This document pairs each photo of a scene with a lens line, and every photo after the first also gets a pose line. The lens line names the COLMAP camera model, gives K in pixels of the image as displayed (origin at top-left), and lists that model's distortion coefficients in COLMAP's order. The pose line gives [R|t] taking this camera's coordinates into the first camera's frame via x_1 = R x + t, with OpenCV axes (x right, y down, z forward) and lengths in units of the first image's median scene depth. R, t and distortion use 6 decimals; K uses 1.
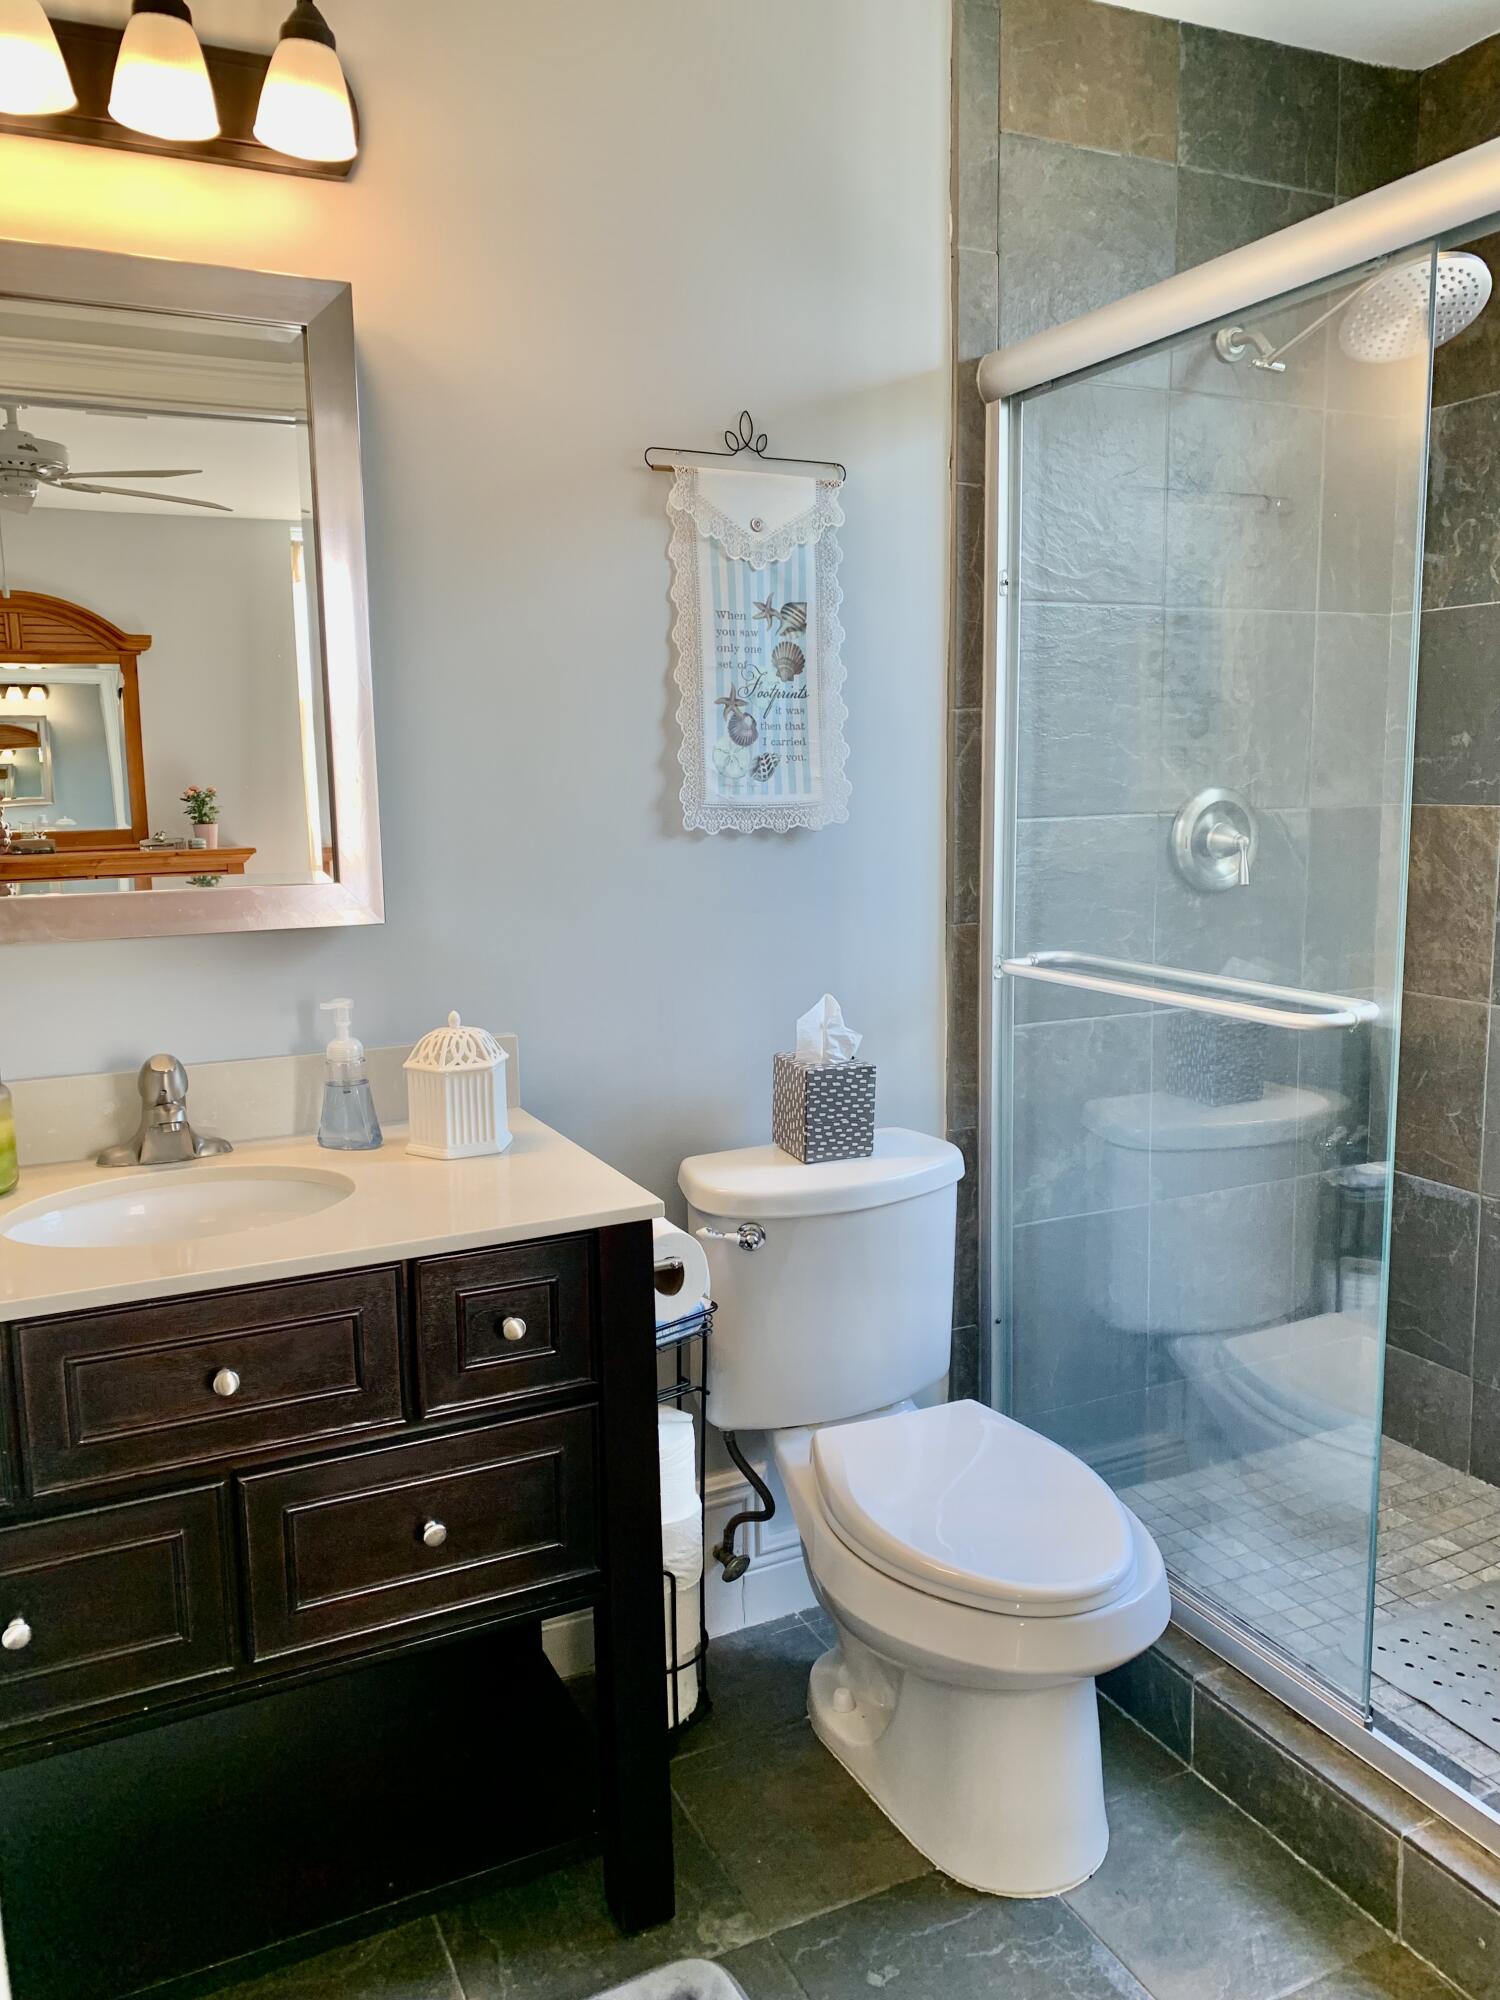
lens RADIAL K [[1501.9, 0, 723.3], [0, 1501.9, 1026.4], [0, 0, 1]] dist [0.054040, -0.100422]
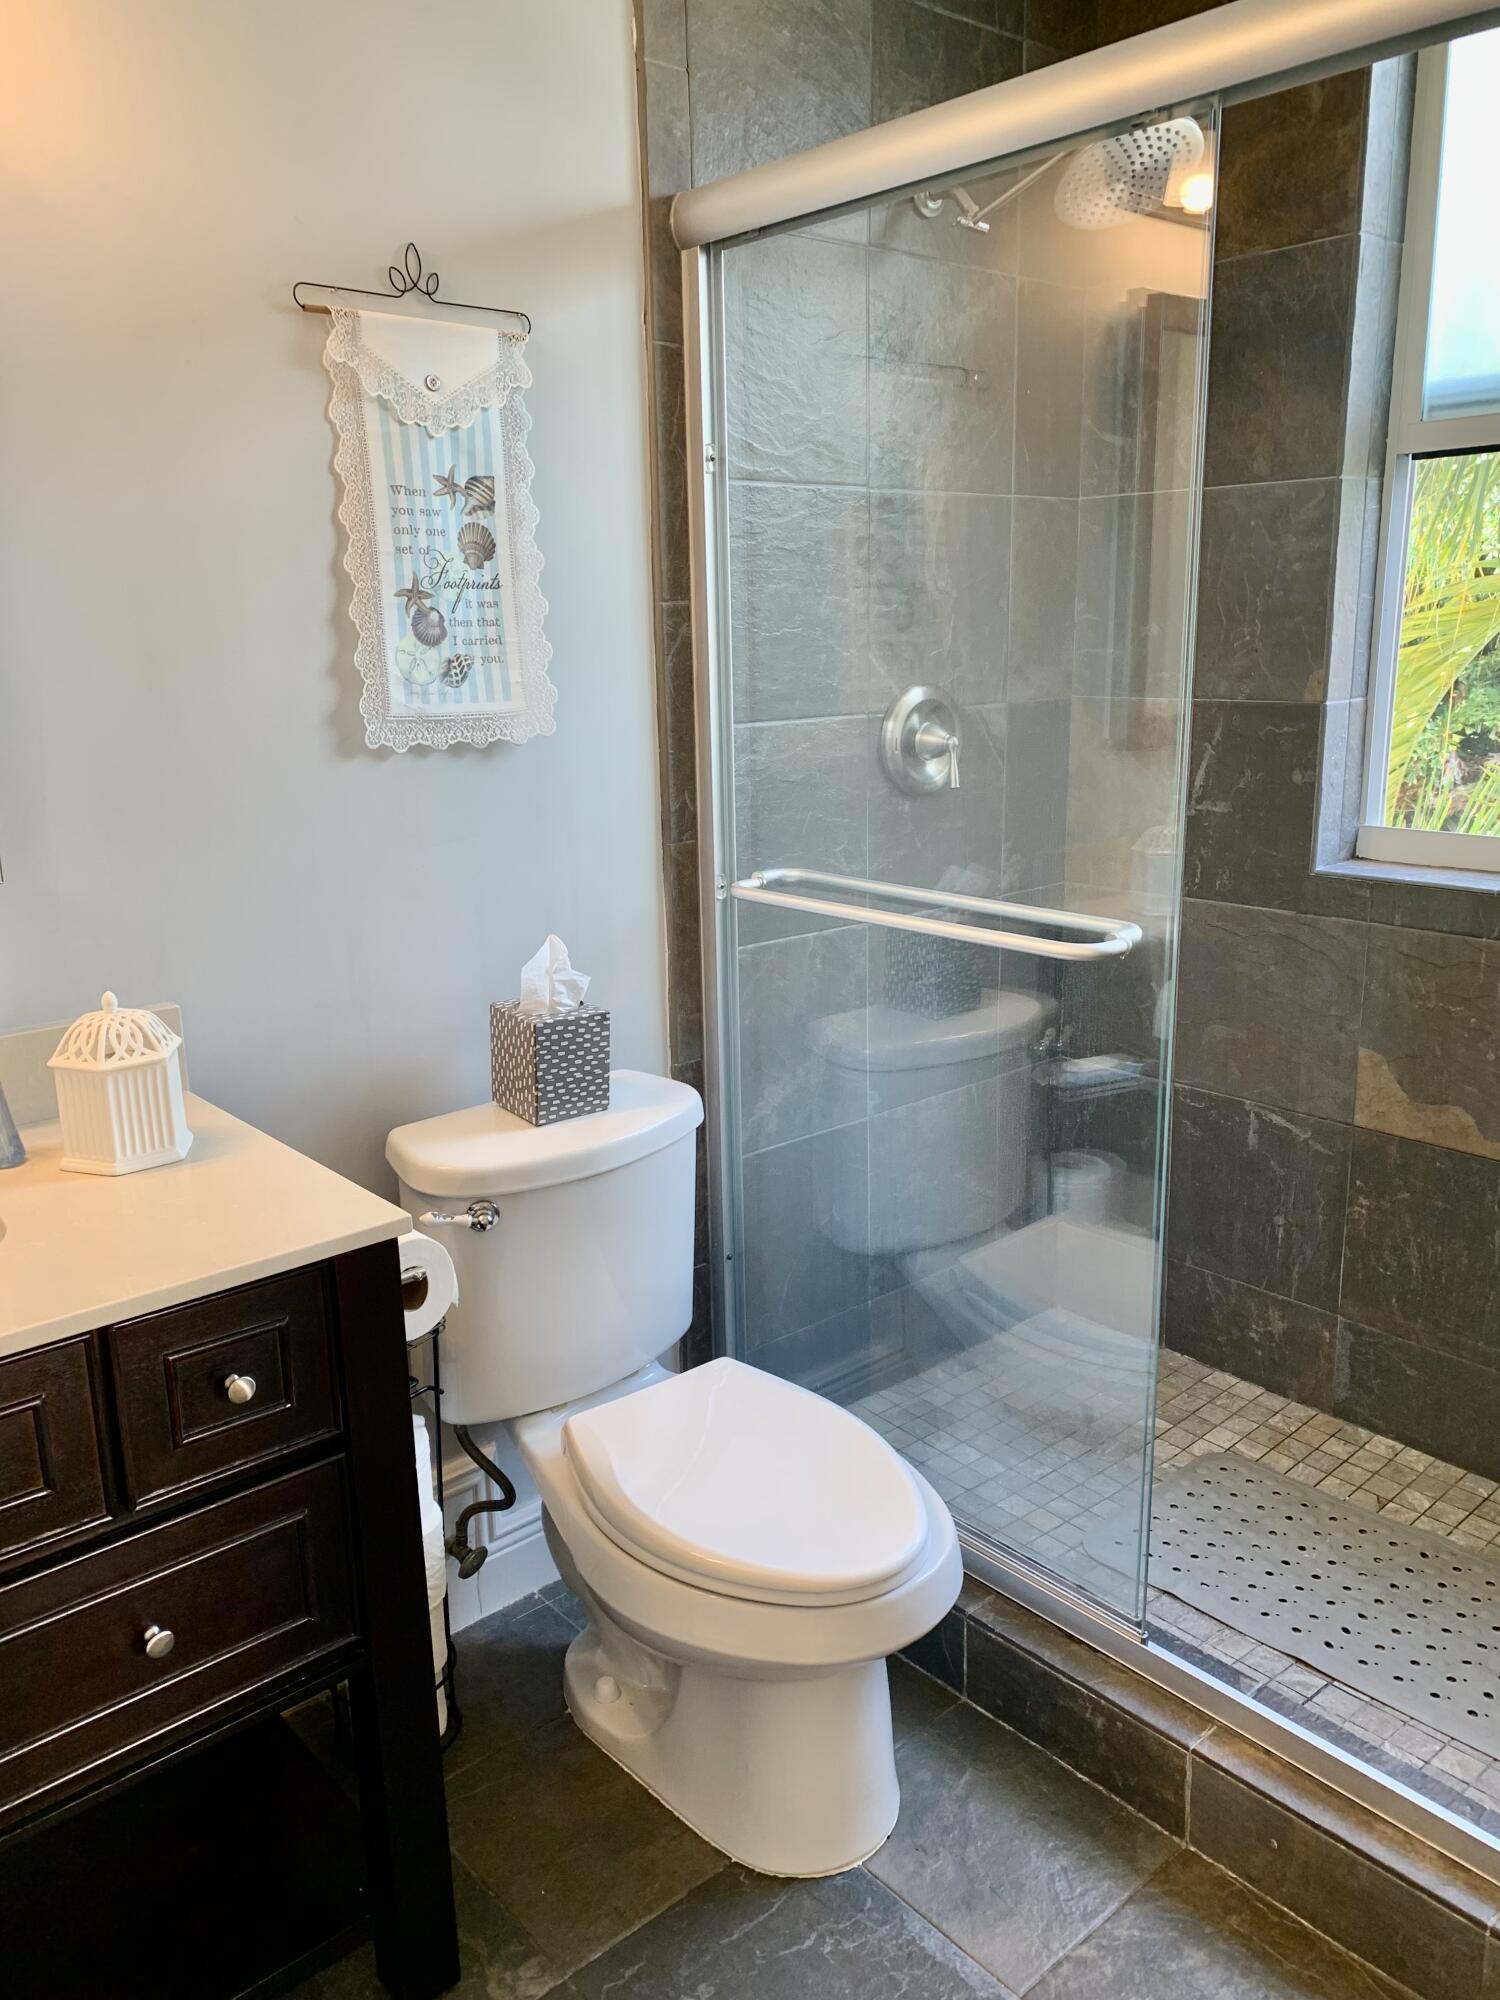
lens RADIAL K [[1531.9, 0, 747.6], [0, 1531.9, 1024.8], [0, 0, 1]] dist [0.035510, -0.051470]
pose [[0.961961, -0.070081, 0.264044, -0.059062], [0.047498, 0.994720, 0.090968, -0.043618], [-0.269025, -0.074966, 0.960211, 0.097042]]
